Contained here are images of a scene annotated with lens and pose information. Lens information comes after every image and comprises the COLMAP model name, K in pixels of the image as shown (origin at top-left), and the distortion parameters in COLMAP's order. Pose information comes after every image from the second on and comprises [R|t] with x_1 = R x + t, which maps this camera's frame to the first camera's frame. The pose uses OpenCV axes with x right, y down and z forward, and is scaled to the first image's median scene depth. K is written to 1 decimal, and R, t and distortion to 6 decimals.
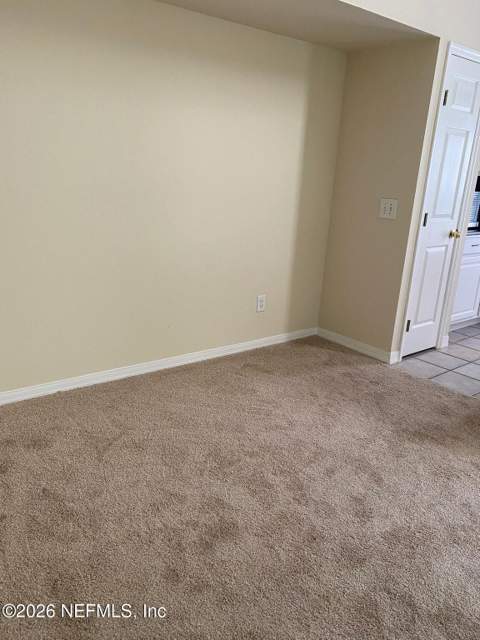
lens RADIAL K [[485.2, 0, 243.5], [0, 485.2, 318.3], [0, 0, 1]] dist [0.023817, -0.009655]
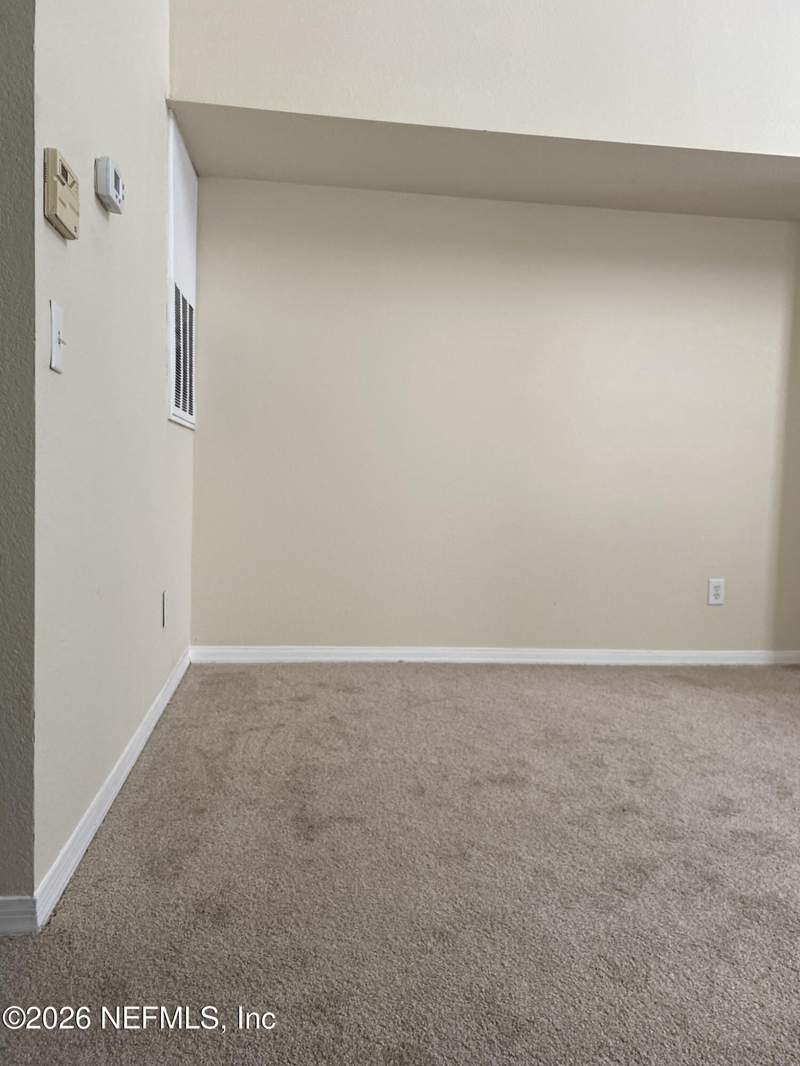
lens RADIAL K [[808.1, 0, 405.8], [0, 808.1, 530.2], [0, 0, 1]] dist [0.023817, -0.009655]
pose [[0.860887, 0.024238, -0.508218, 0.349023], [-0.151784, 0.965617, -0.211060, 0.276152], [0.485628, 0.258838, 0.834966, -0.159520]]
